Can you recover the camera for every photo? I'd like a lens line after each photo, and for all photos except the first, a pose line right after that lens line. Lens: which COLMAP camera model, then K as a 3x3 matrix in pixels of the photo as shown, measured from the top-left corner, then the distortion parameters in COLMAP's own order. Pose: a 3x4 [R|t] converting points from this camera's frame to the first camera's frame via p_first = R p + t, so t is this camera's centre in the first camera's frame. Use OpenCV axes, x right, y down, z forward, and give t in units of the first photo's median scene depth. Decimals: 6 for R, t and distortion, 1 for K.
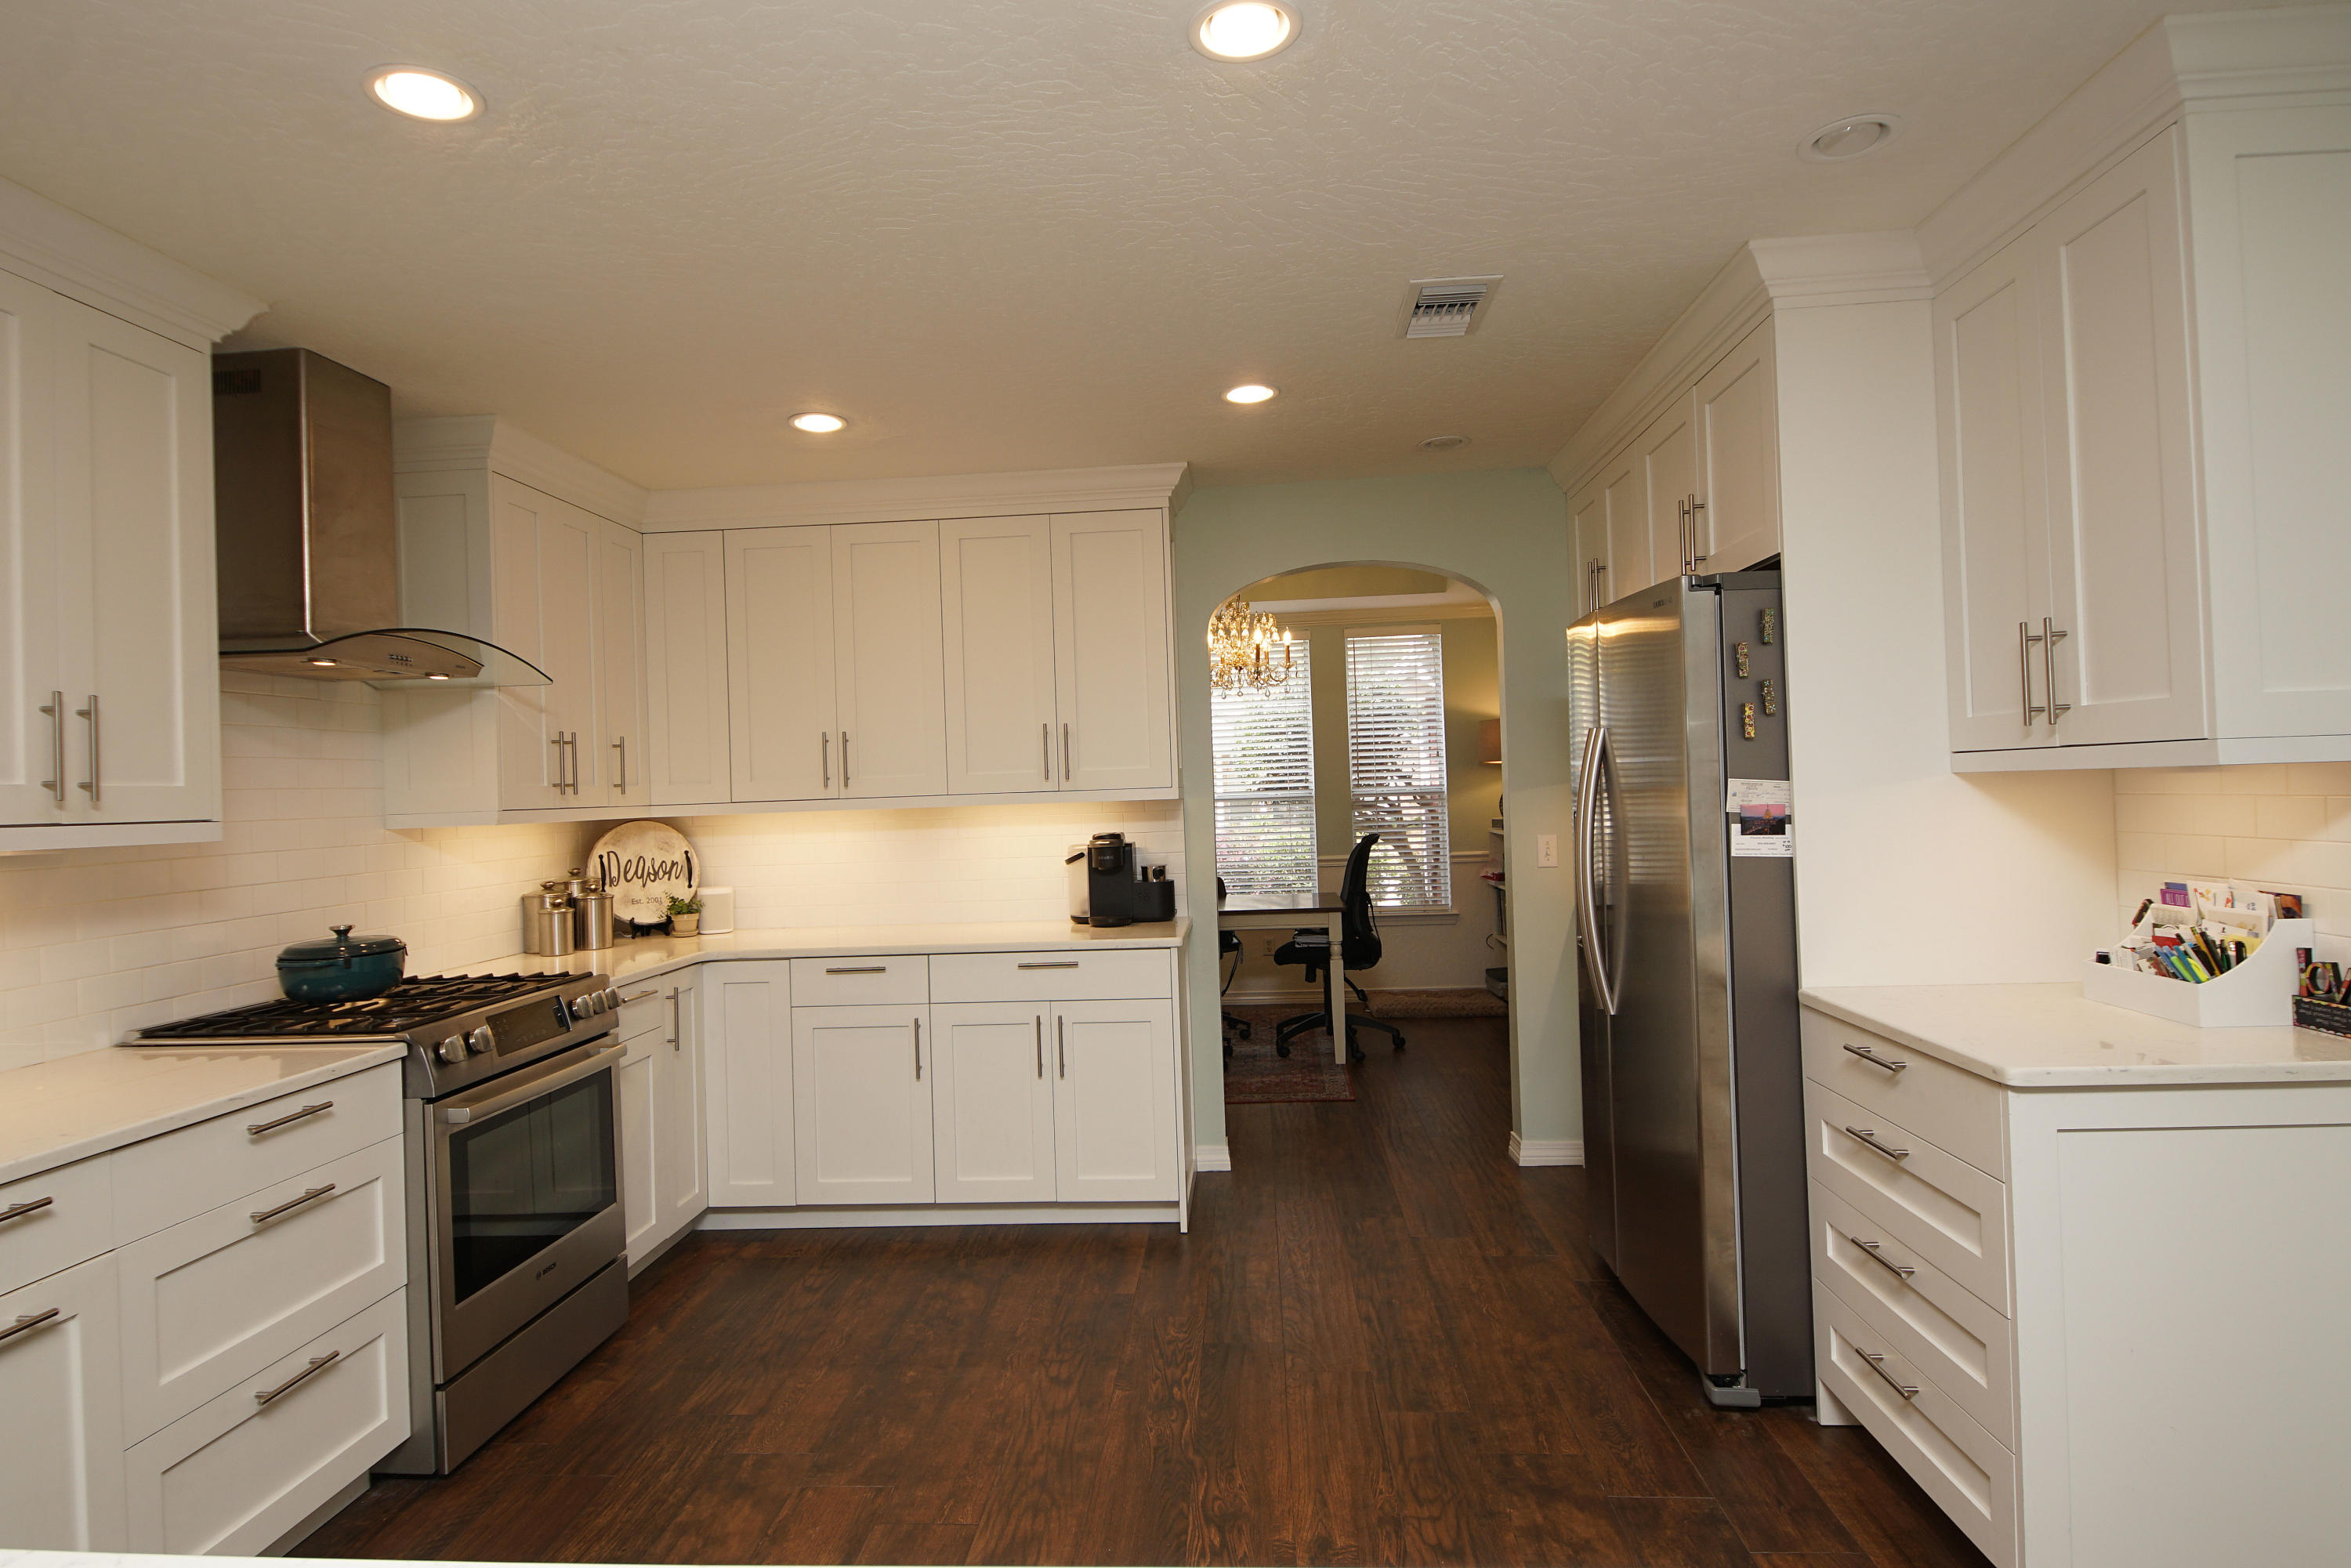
lens RADIAL K [[1260.6, 0, 1155.2], [0, 1260.6, 771.3], [0, 0, 1]] dist [0.032371, -0.028418]
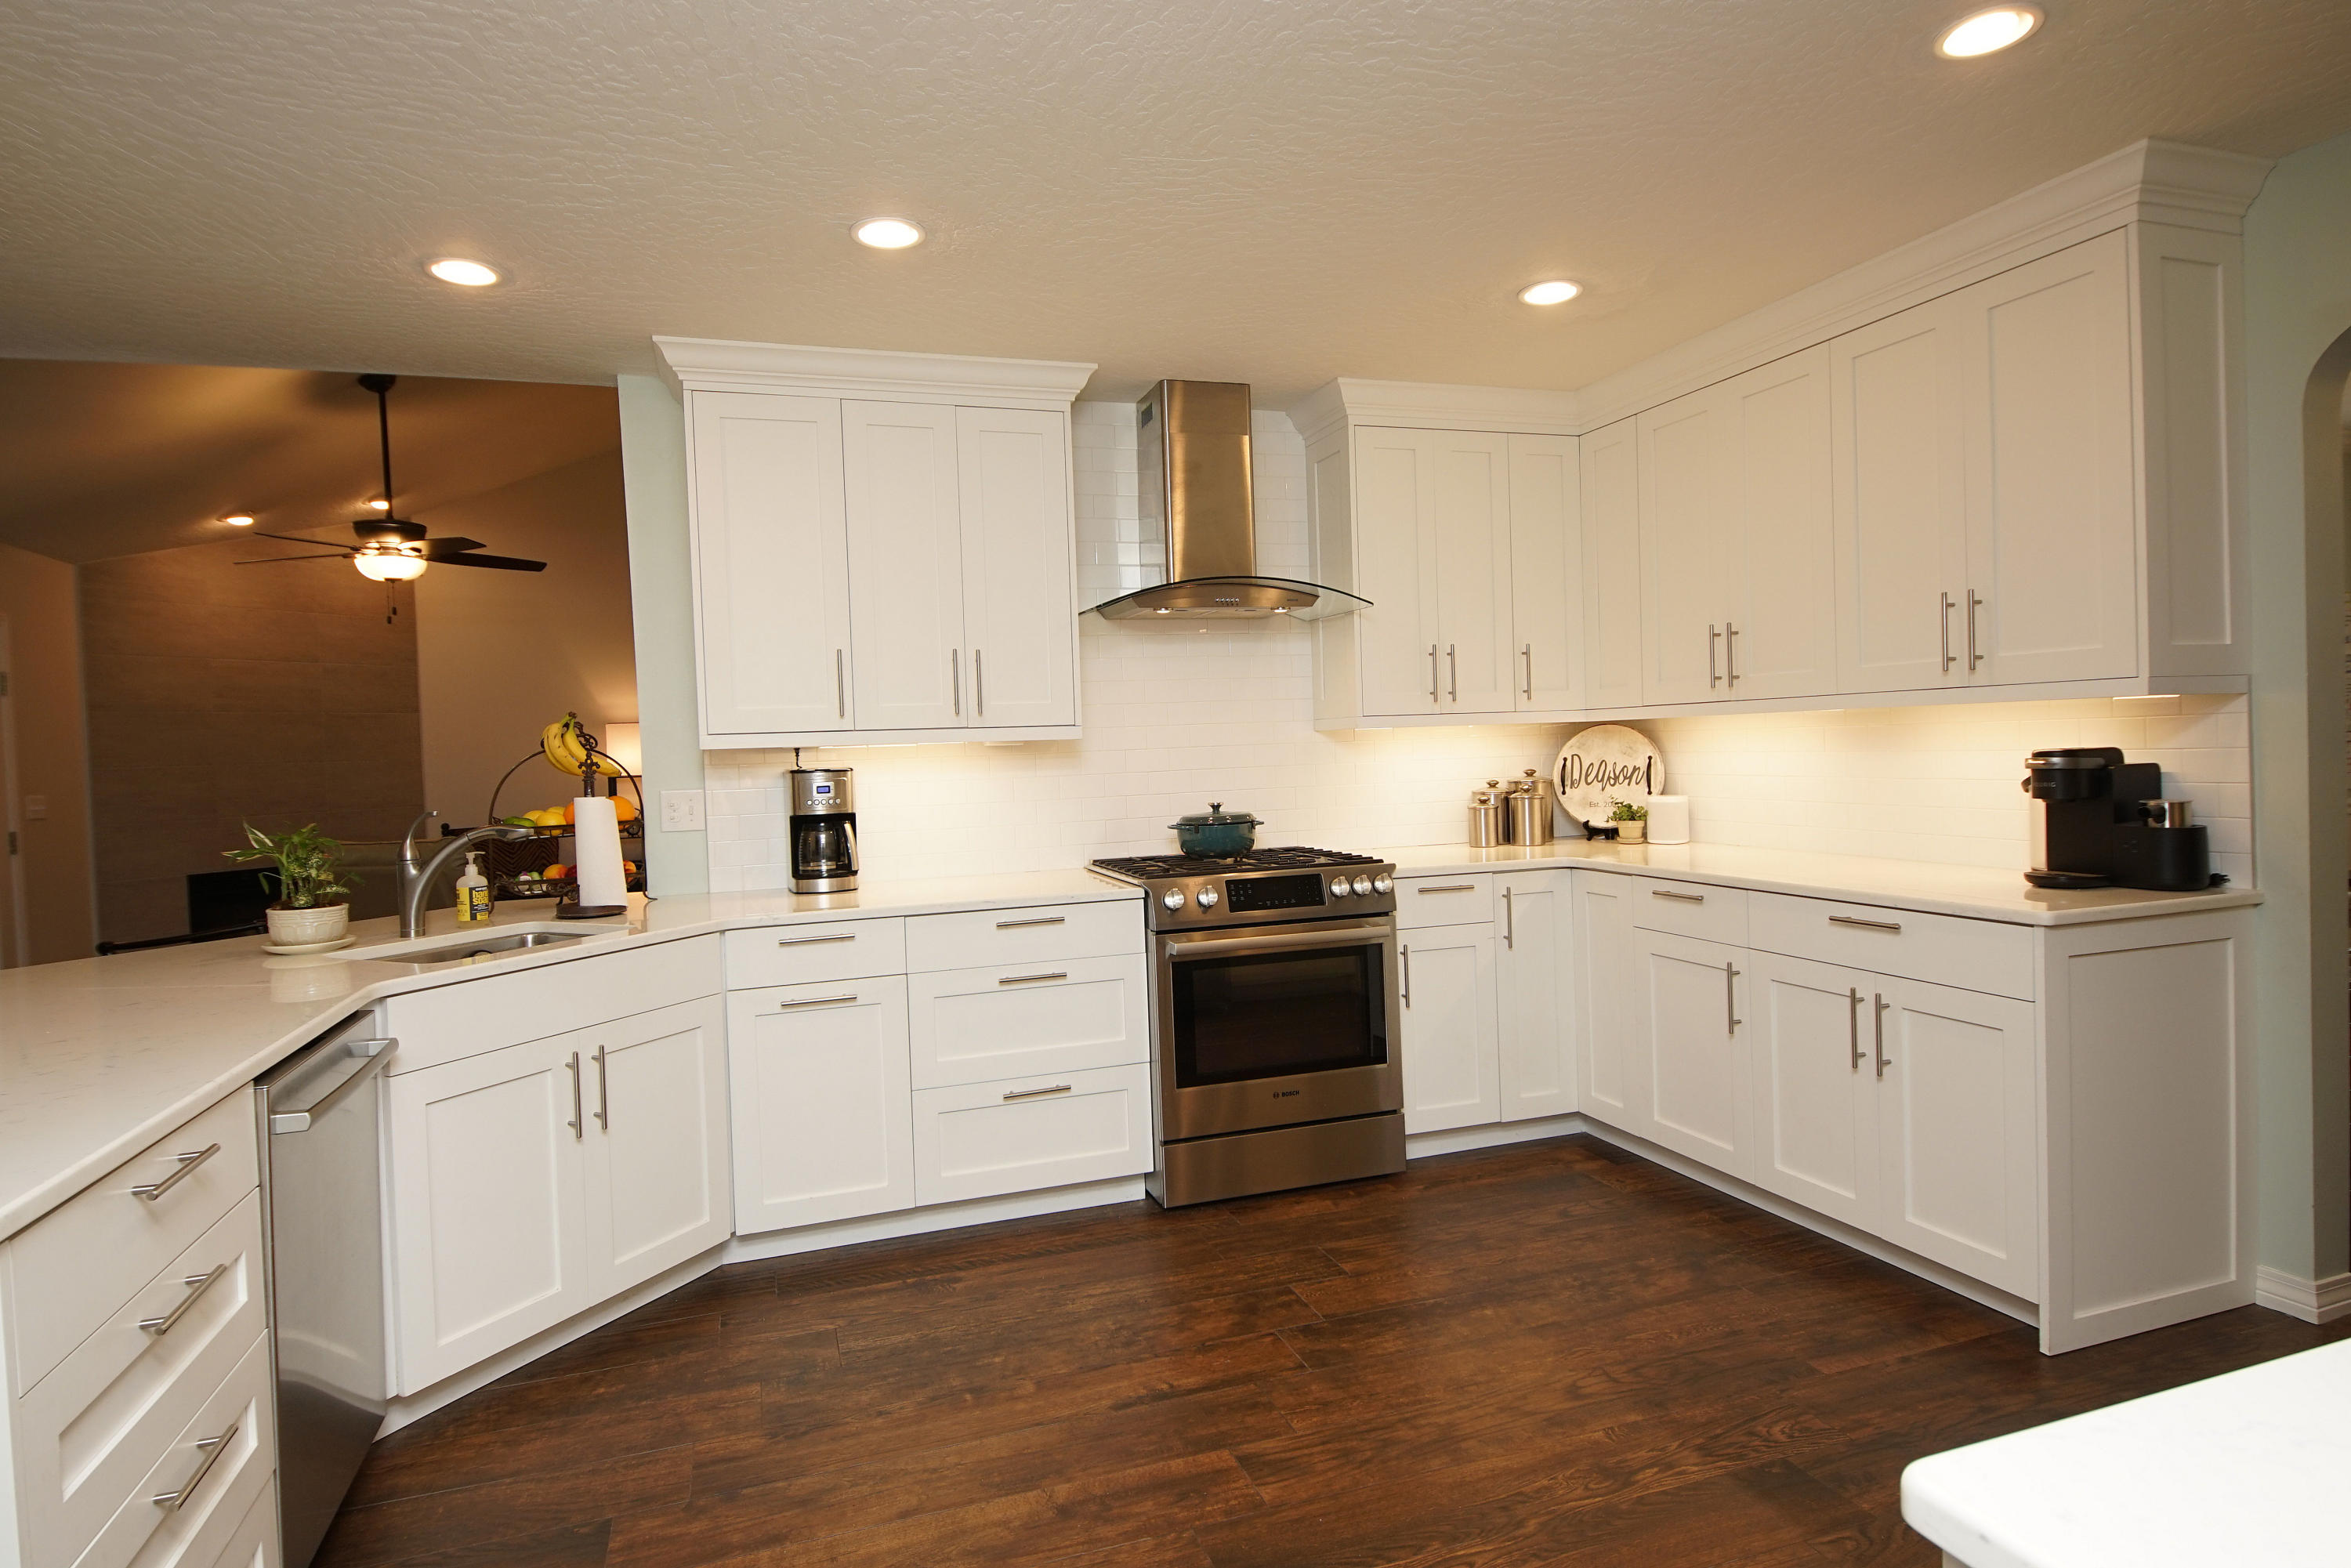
lens RADIAL K [[1260.6, 0, 1155.2], [0, 1260.6, 771.3], [0, 0, 1]] dist [0.032371, -0.028418]
pose [[0.385699, 0.040290, -0.921744, 0.448967], [0.034184, 0.997736, 0.057916, 0.006759], [0.921991, -0.053846, 0.383449, 0.338509]]
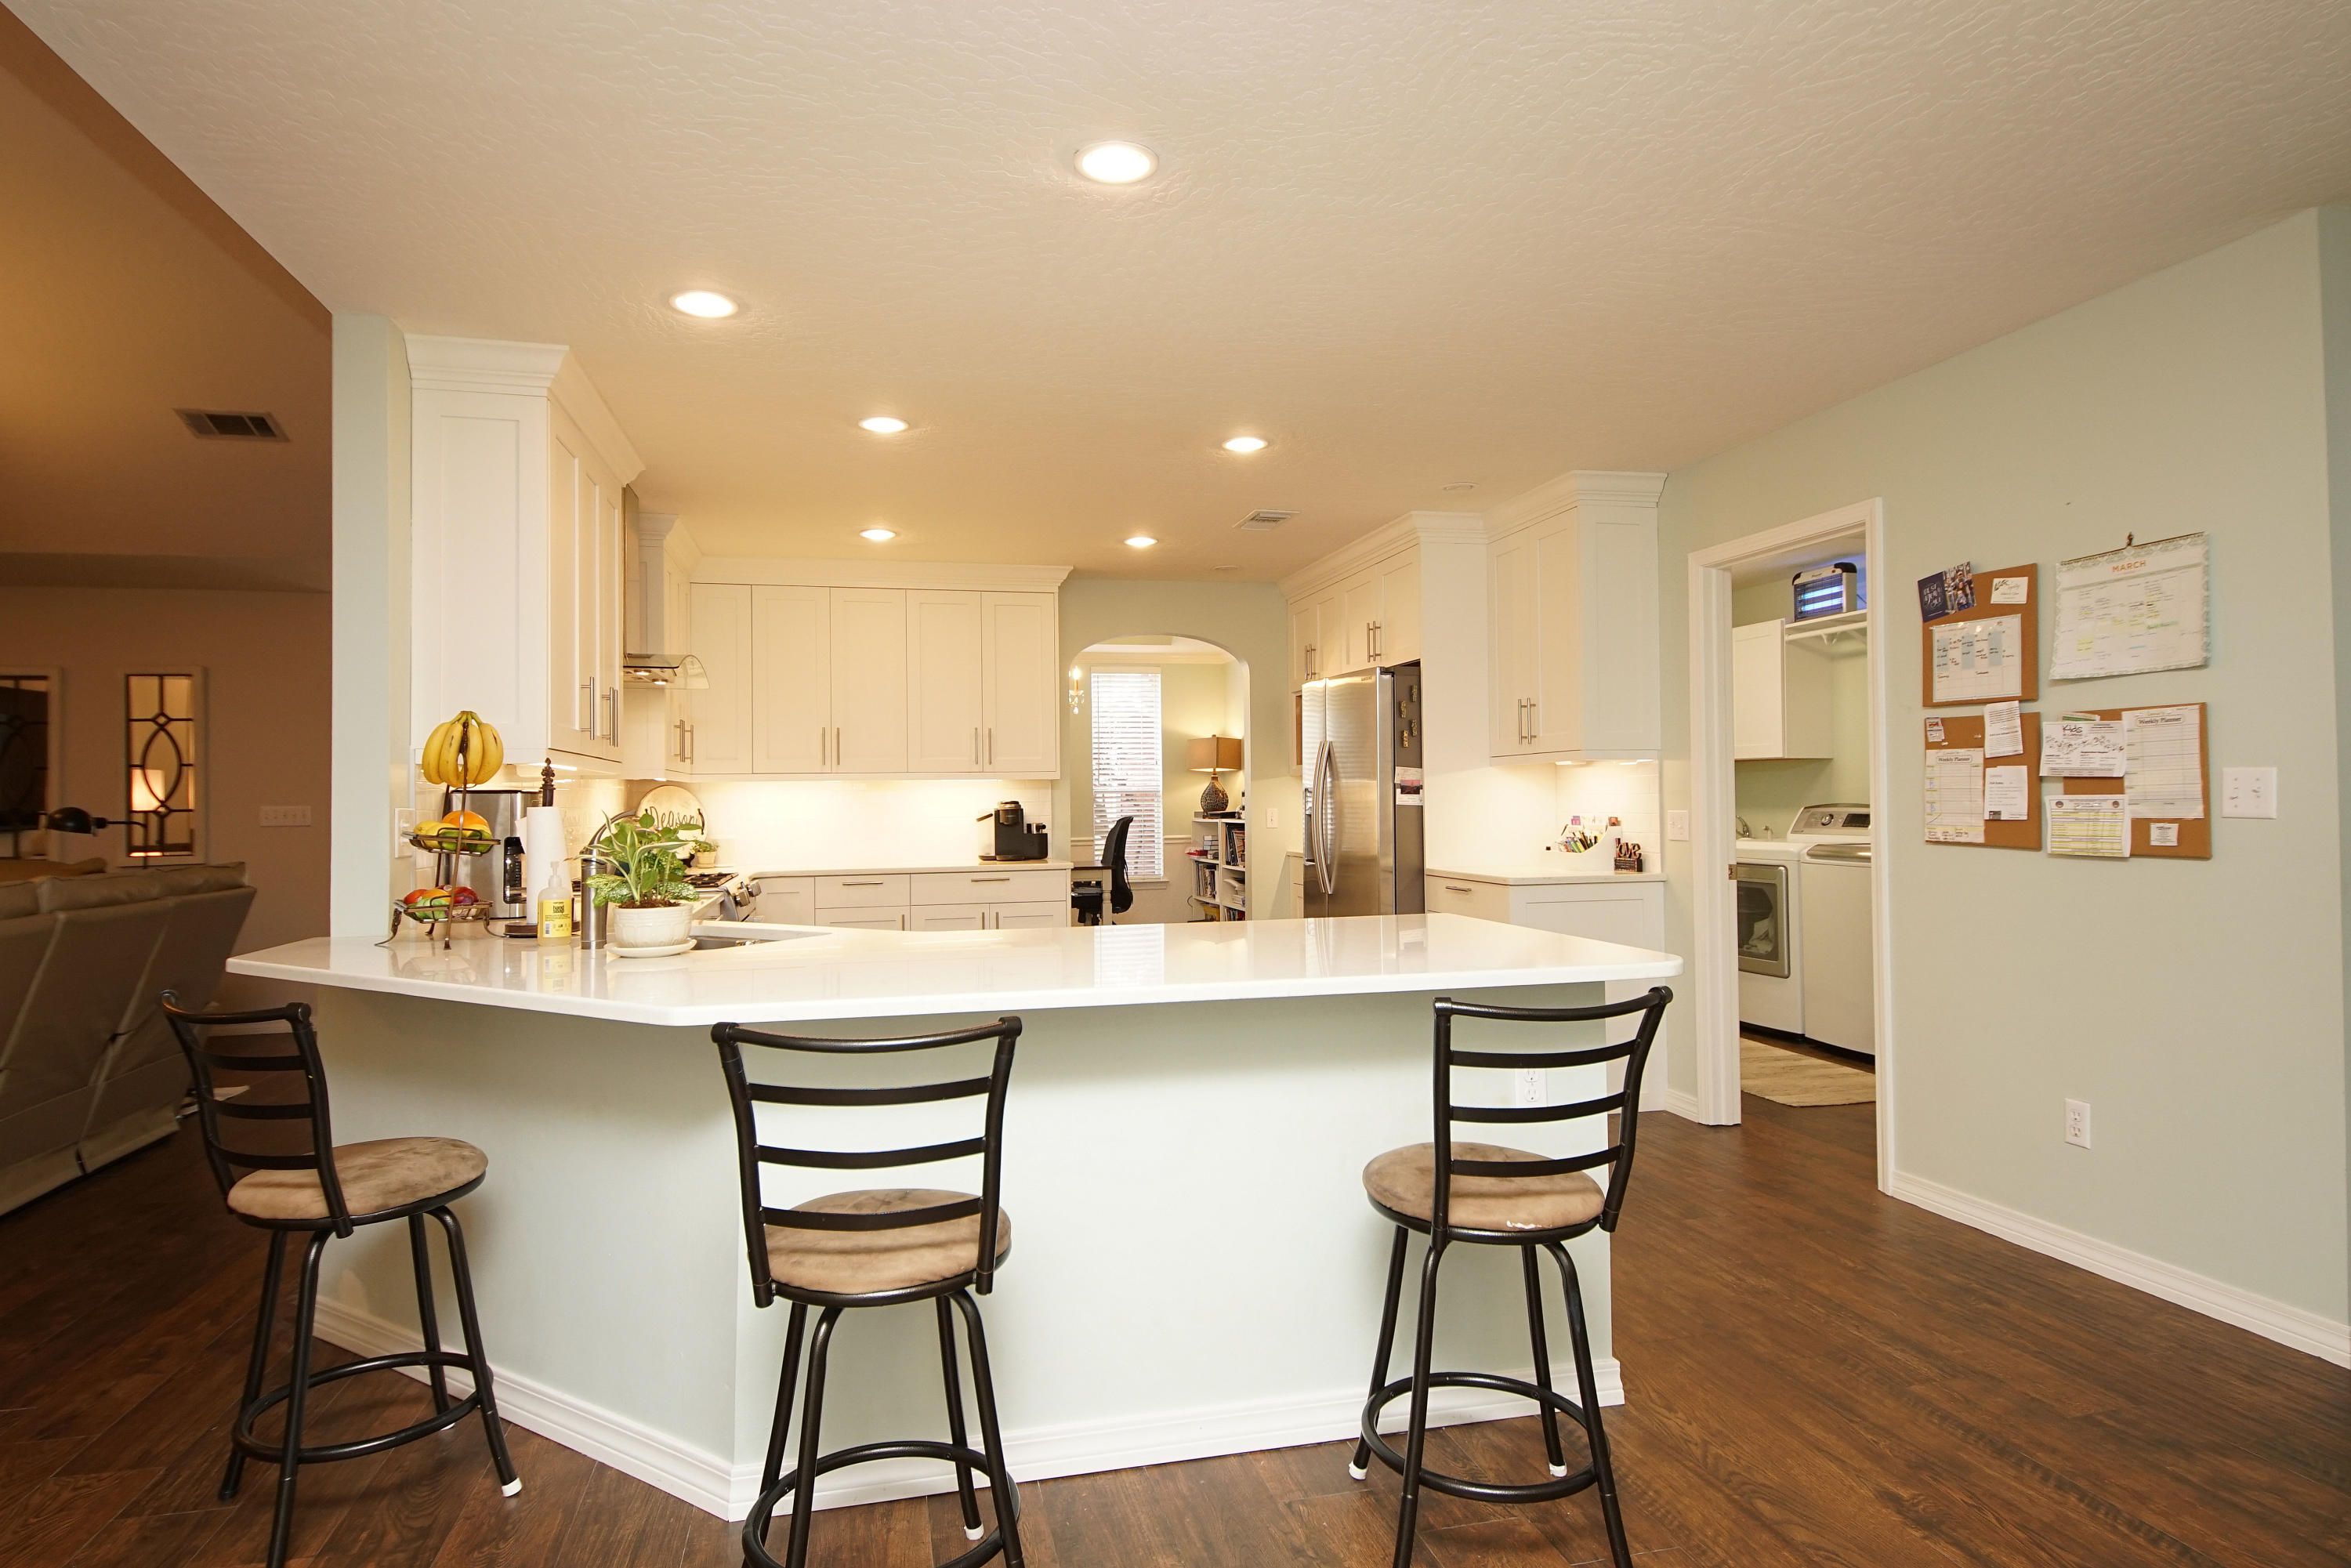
lens RADIAL K [[1260.6, 0, 1155.2], [0, 1260.6, 771.3], [0, 0, 1]] dist [0.032371, -0.028418]
pose [[0.953468, 0.029559, 0.300040, -0.373143], [-0.024872, 0.999502, -0.019430, 0.044052], [-0.300465, 0.011063, 0.953729, -0.582583]]
